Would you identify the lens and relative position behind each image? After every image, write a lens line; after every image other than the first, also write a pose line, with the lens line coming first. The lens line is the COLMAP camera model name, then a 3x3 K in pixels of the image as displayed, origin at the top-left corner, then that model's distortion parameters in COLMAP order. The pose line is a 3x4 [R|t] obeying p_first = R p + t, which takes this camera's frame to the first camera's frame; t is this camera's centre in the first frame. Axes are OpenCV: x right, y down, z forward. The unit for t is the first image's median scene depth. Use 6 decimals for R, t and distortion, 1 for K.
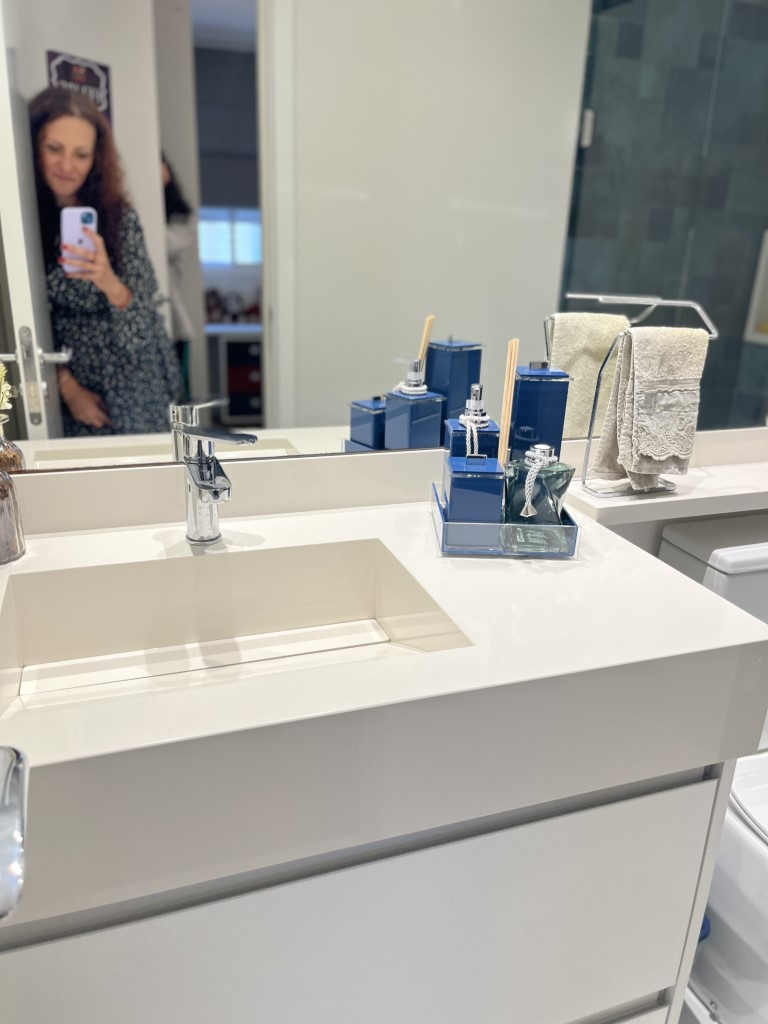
lens RADIAL K [[778.1, 0, 382.2], [0, 778.1, 514.5], [0, 0, 1]] dist [0.057231, -0.084457]
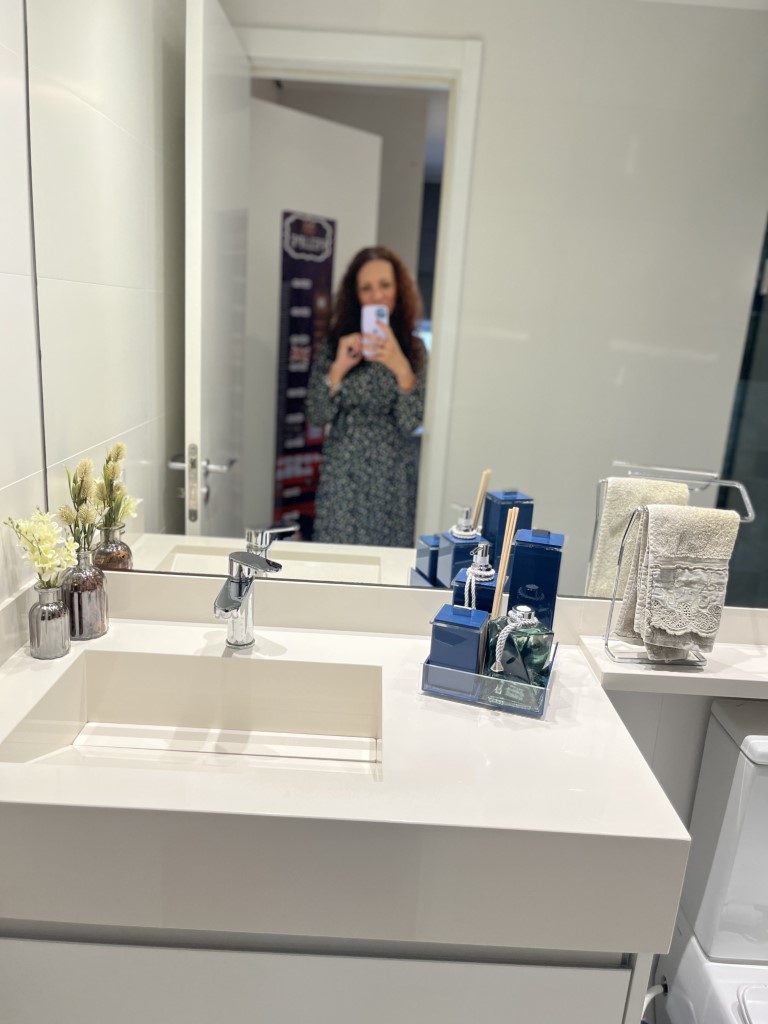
lens RADIAL K [[778.1, 0, 379.7], [0, 778.1, 509.8], [0, 0, 1]] dist [0.057231, -0.084457]
pose [[0.942257, 0.105799, -0.317738, 0.303924], [-0.142429, 0.985303, -0.094294, -0.079788], [0.303092, 0.134104, 0.943478, -0.091097]]
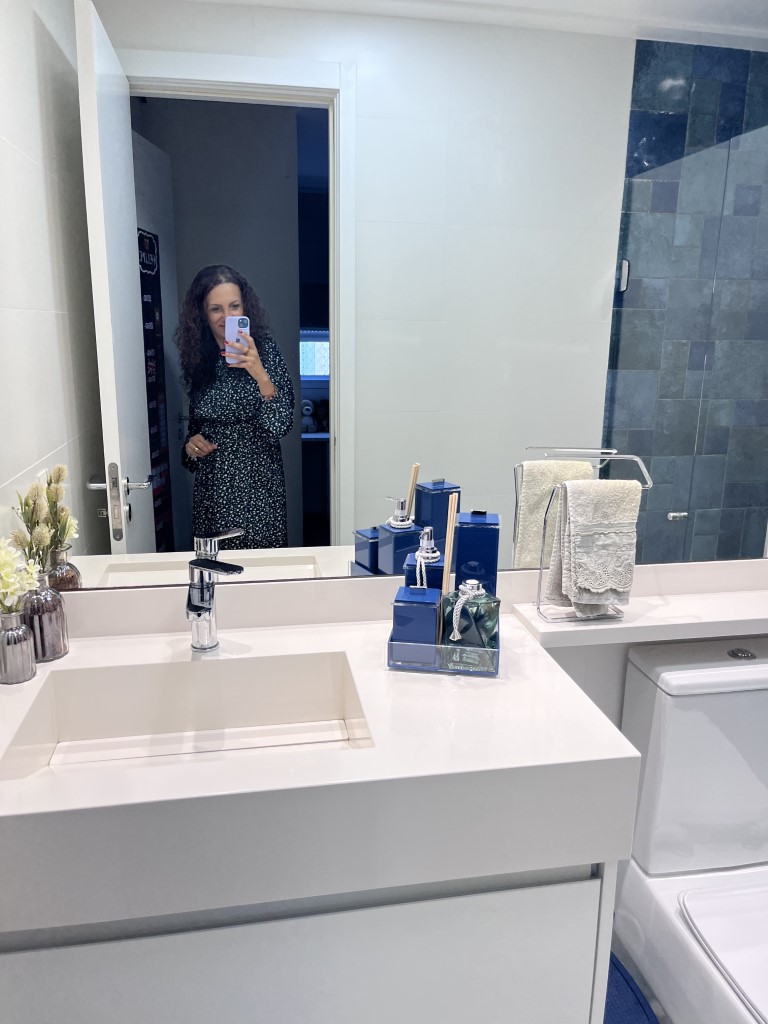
lens RADIAL K [[778.1, 0, 393.0], [0, 778.1, 510.3], [0, 0, 1]] dist [0.057231, -0.084457]
pose [[0.988010, 0.016838, -0.153468, 0.234187], [-0.034922, 0.992645, -0.115917, -0.046095], [0.150387, 0.119887, 0.981331, -0.193476]]
